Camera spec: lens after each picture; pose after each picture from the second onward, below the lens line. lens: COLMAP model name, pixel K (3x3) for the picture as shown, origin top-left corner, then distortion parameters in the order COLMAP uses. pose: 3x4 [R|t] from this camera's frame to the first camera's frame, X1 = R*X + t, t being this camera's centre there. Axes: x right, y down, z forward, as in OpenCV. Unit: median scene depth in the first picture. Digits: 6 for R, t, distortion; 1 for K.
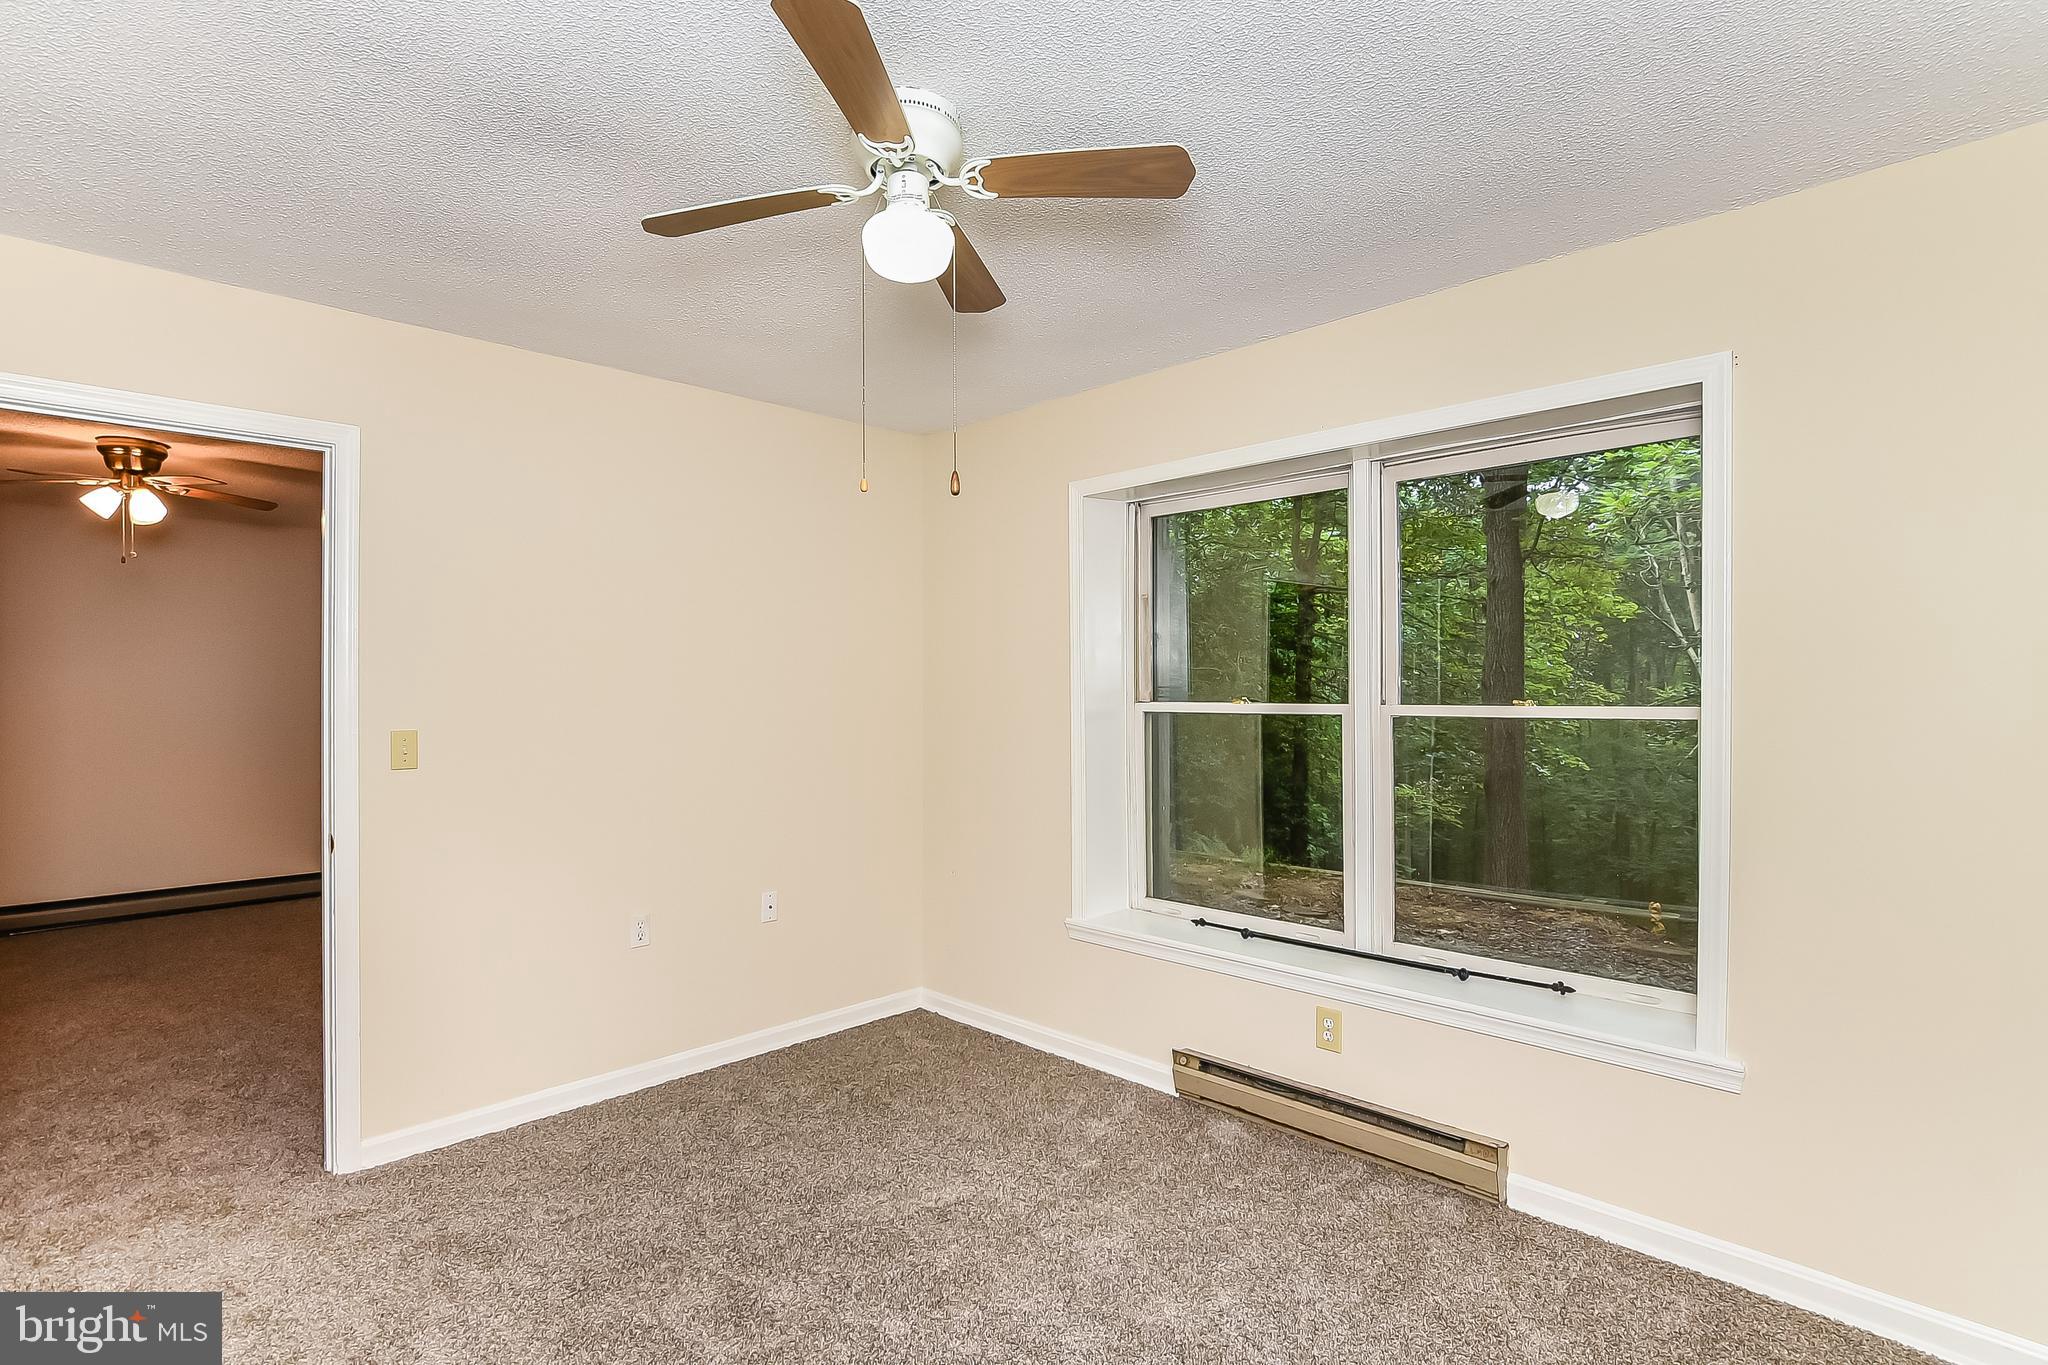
lens RADIAL K [[973.3, 0, 1013.2], [0, 973.3, 700.8], [0, 0, 1]] dist [-0.015385, 0.000444]
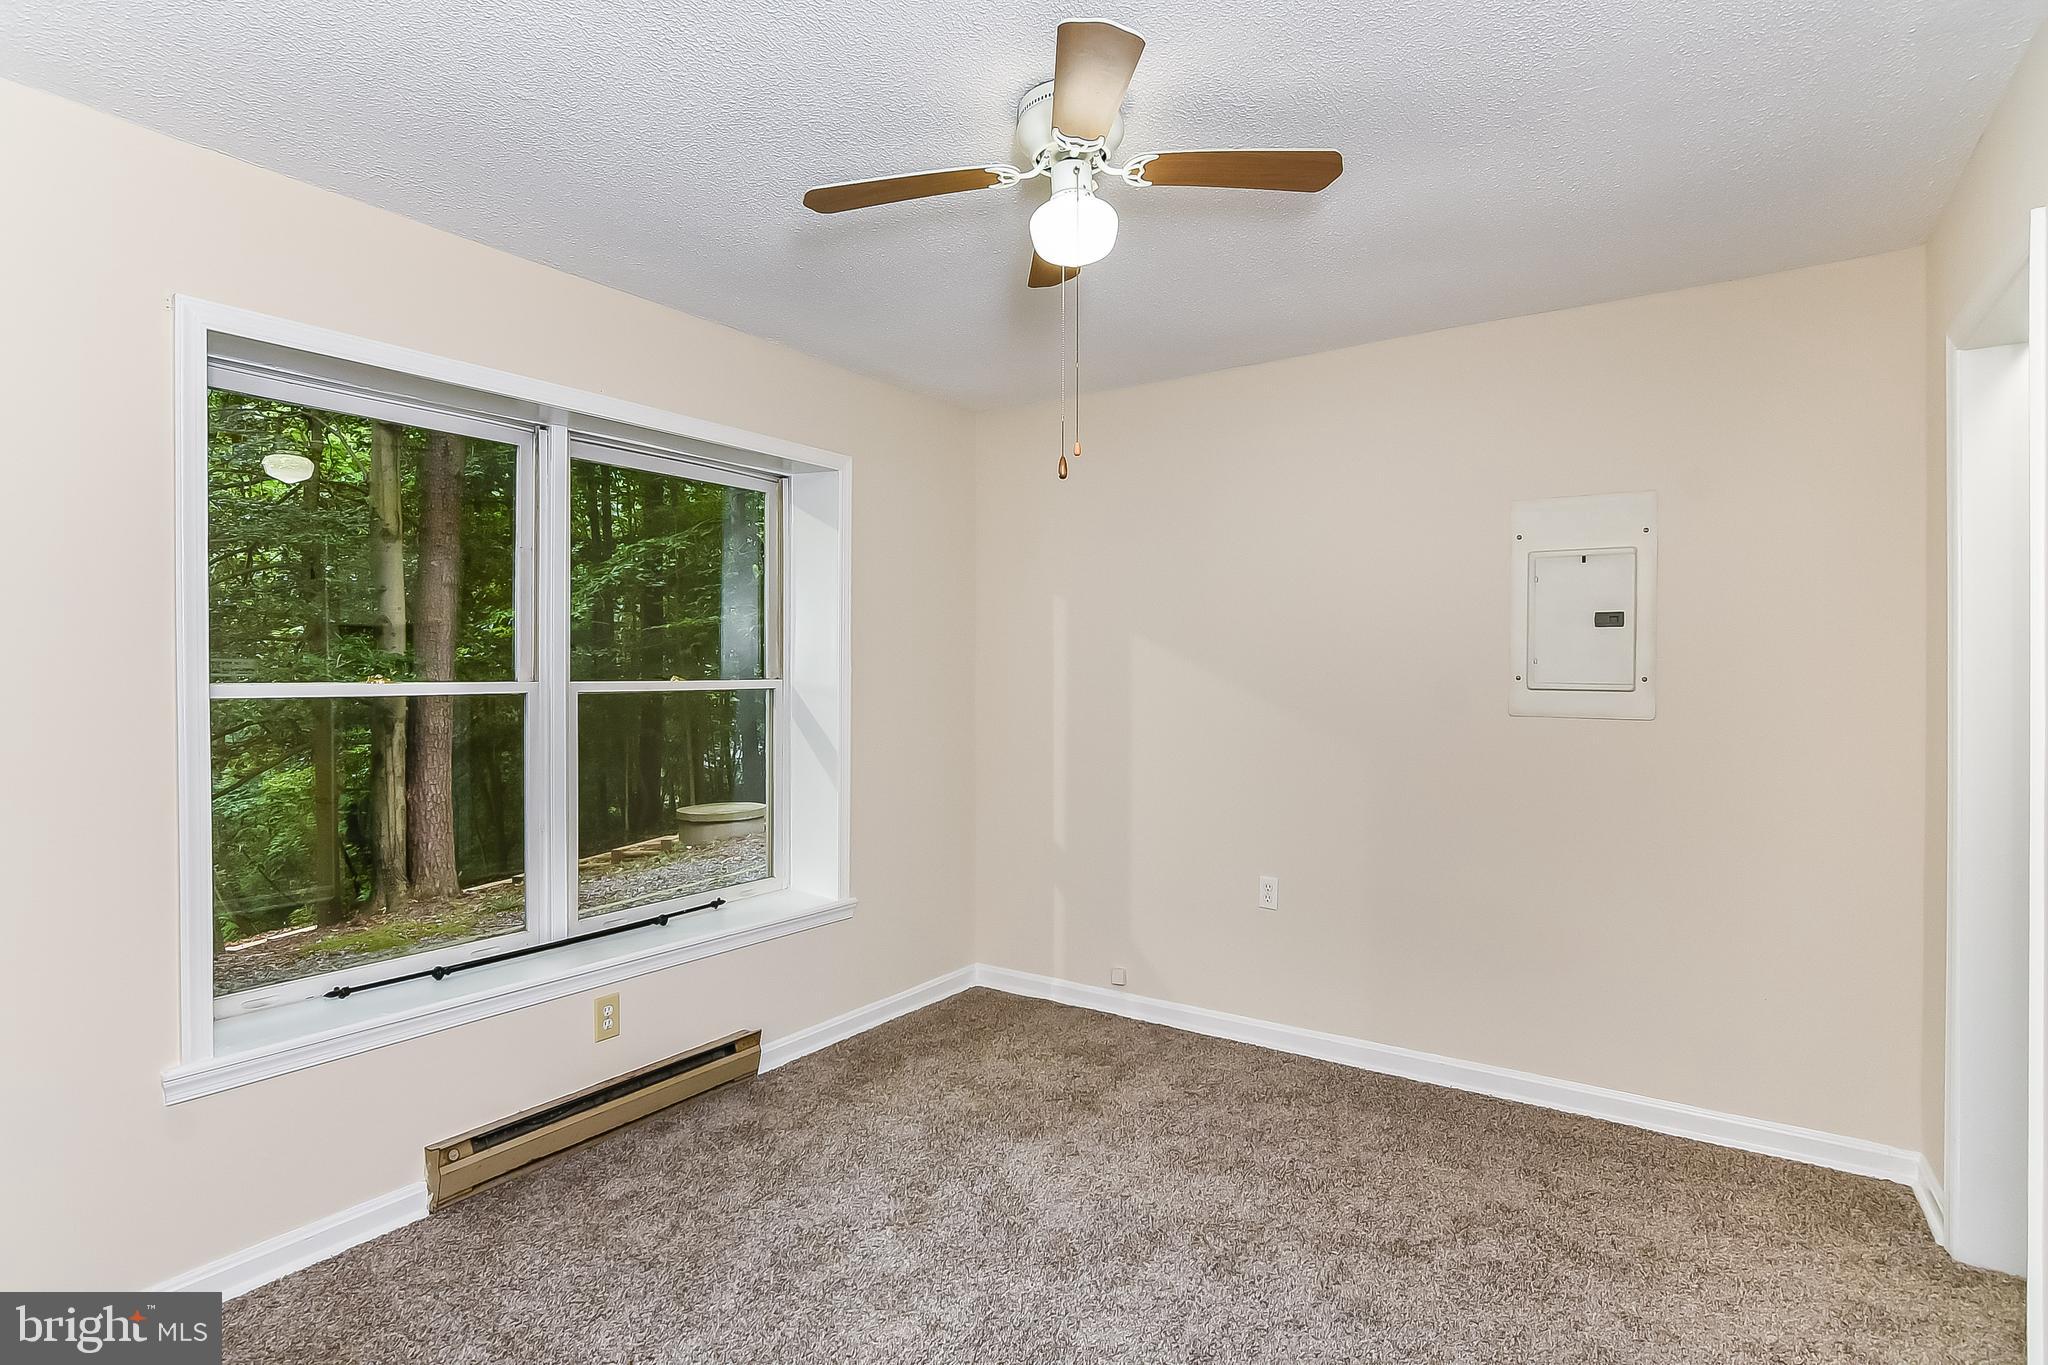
lens RADIAL K [[1007.6, 0, 1010.5], [0, 1007.6, 689.7], [0, 0, 1]] dist [-0.017517, 0.001195]
pose [[-0.151383, -0.010946, 0.988415, -0.699164], [0.017071, 0.999761, 0.013687, 0.006786], [-0.988328, 0.018946, -0.151160, 0.730156]]
